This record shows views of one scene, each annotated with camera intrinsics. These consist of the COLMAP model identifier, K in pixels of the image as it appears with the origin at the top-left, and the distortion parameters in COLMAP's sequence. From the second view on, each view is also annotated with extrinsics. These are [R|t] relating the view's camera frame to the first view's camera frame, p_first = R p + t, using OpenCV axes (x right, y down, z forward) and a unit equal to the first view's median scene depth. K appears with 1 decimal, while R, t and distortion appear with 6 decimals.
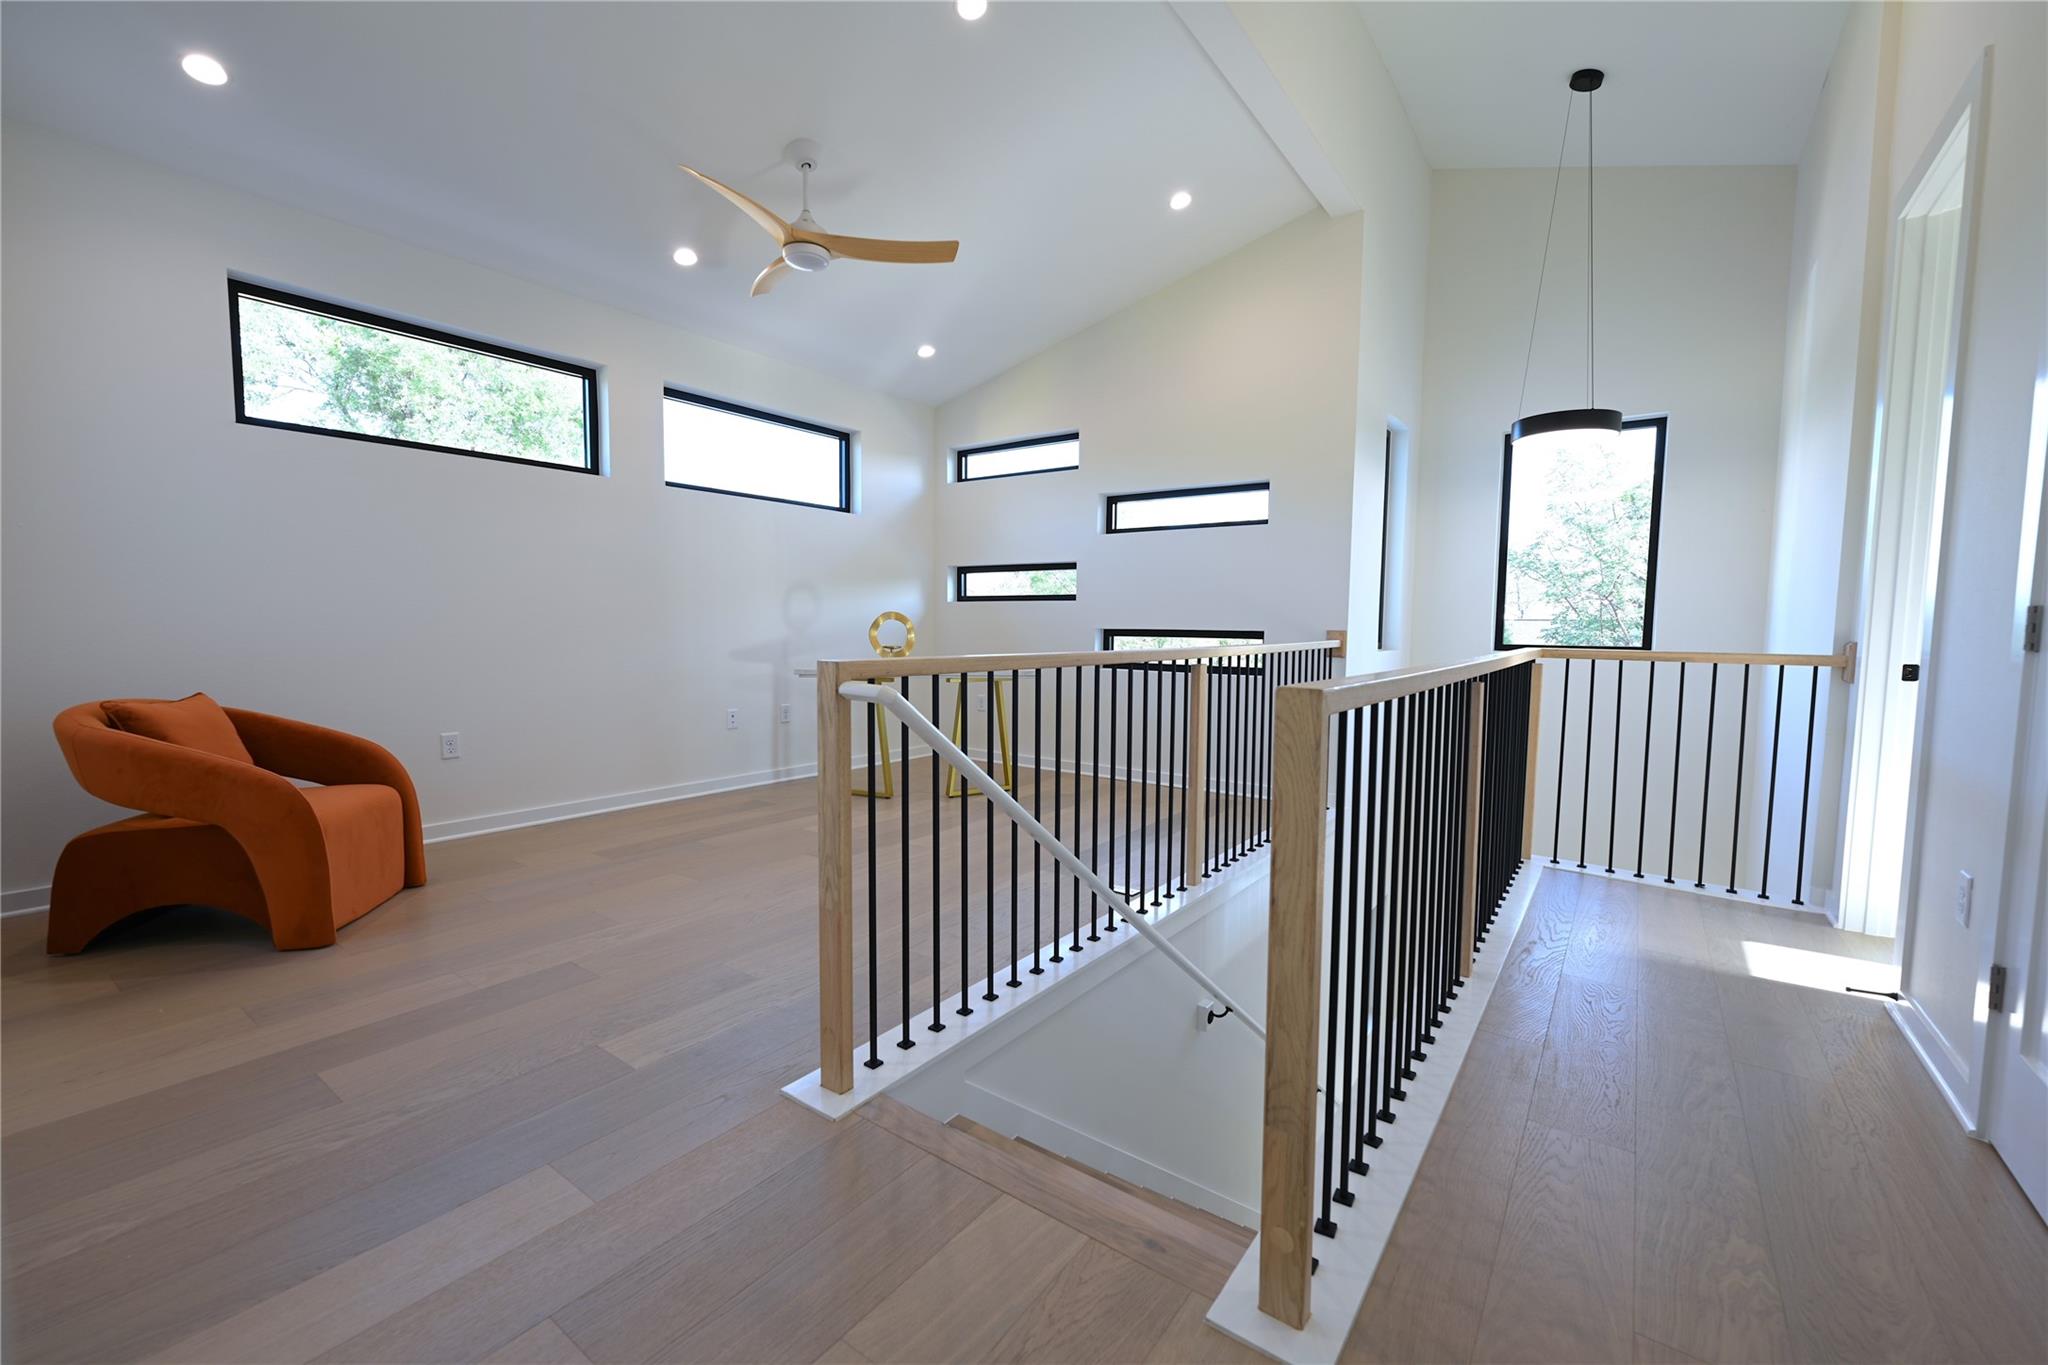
lens RADIAL K [[846.4, 0, 1021.4], [0, 846.4, 678.0], [0, 0, 1]] dist [0.000399, -0.004740]
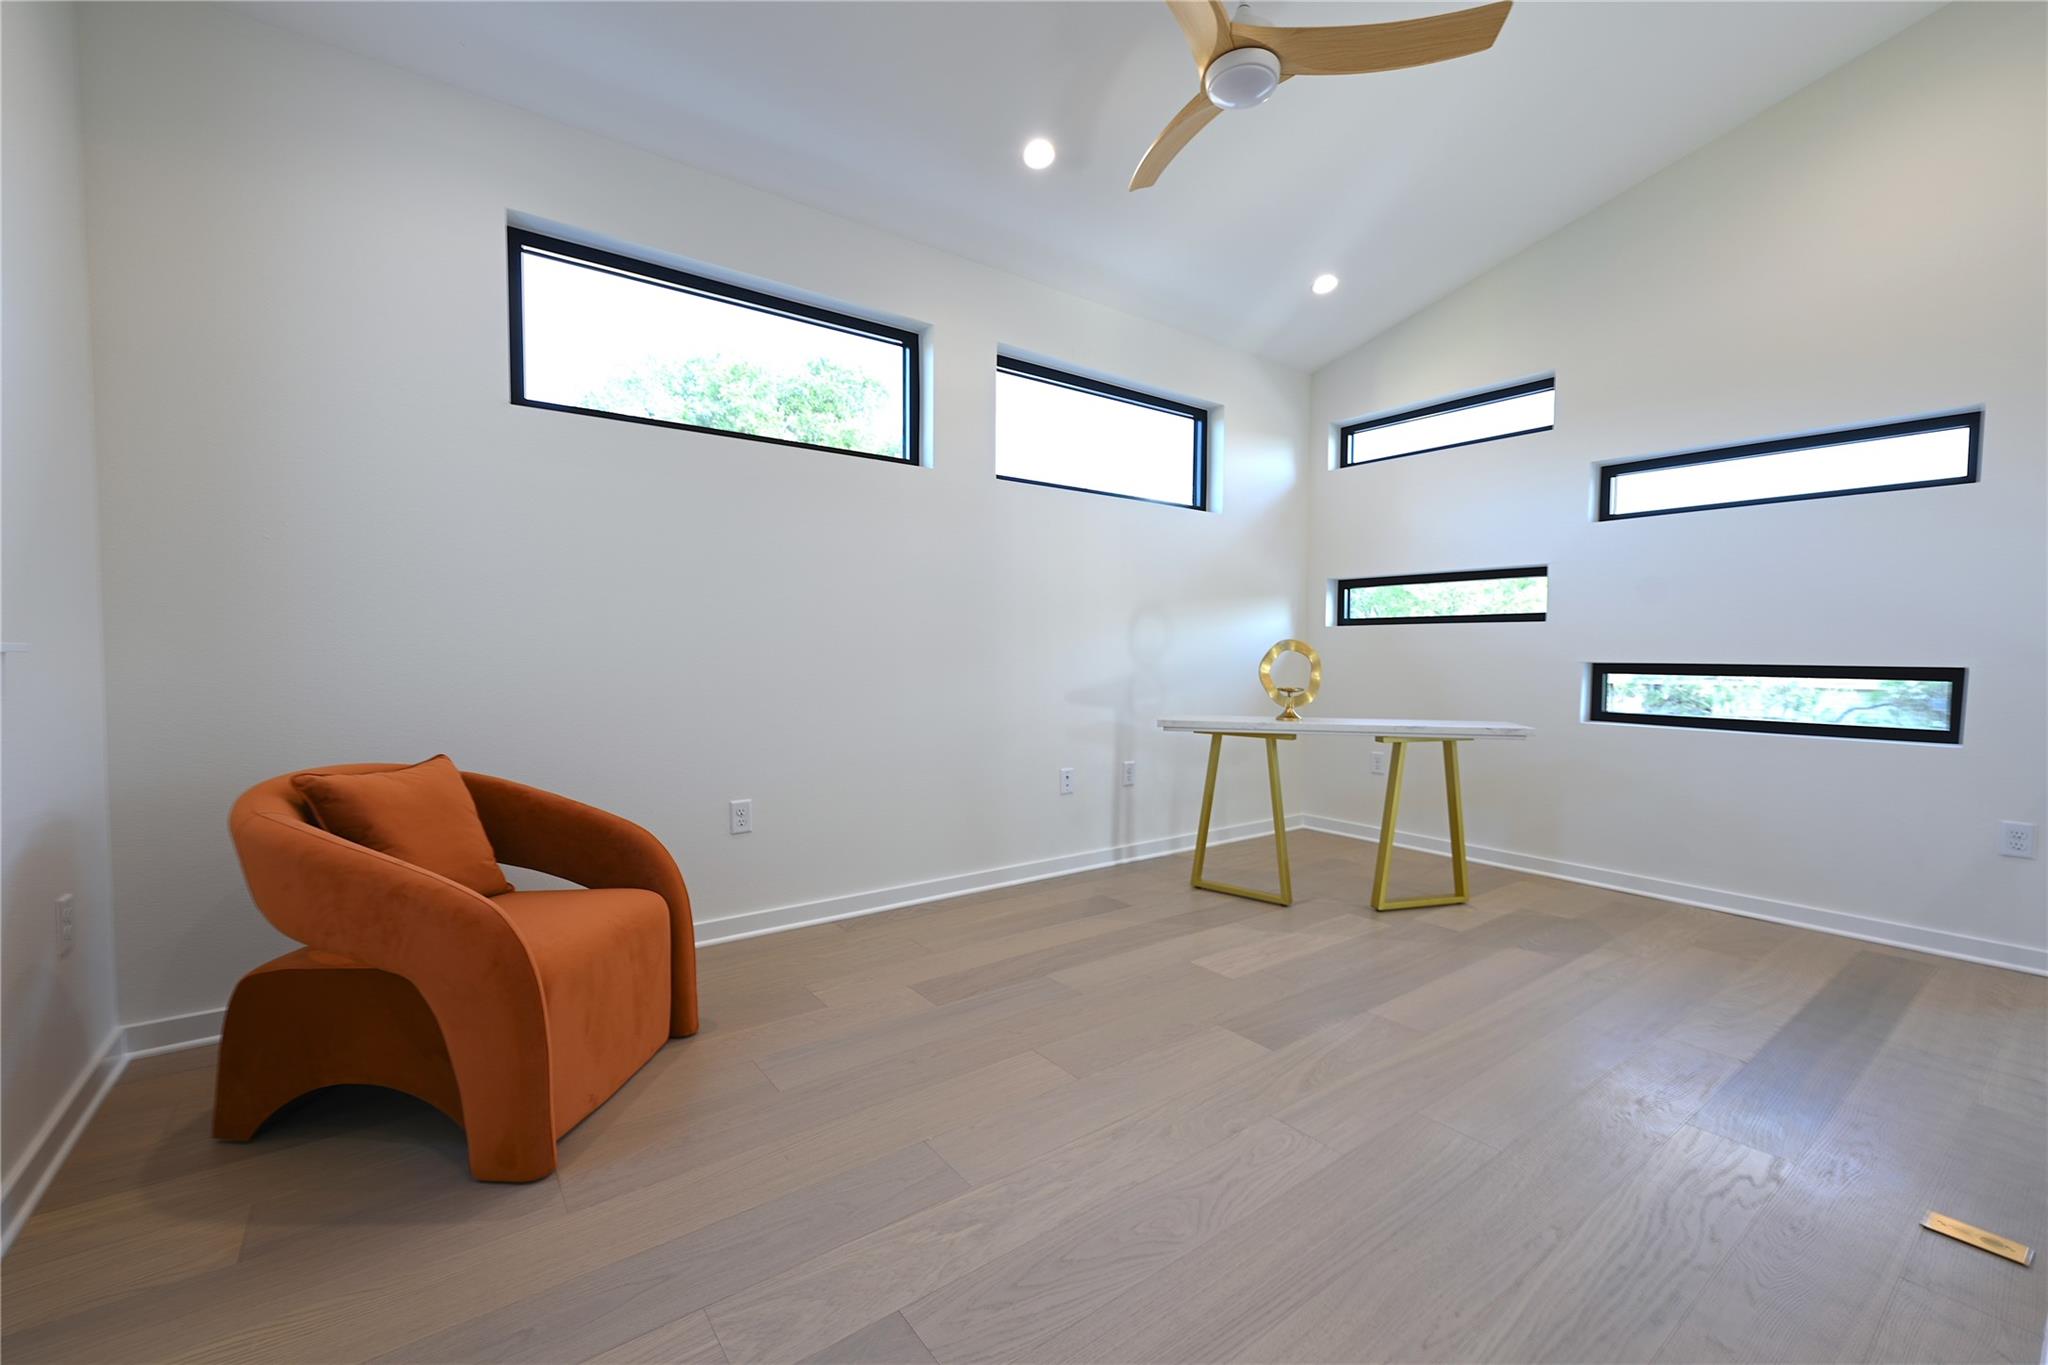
lens RADIAL K [[846.4, 0, 1021.4], [0, 846.4, 678.0], [0, 0, 1]] dist [0.000399, -0.004740]
pose [[0.954591, 0.006860, -0.297840, -0.154602], [-0.016885, 0.999374, -0.031097, -0.020281], [0.297440, 0.034714, 0.954109, 0.256183]]
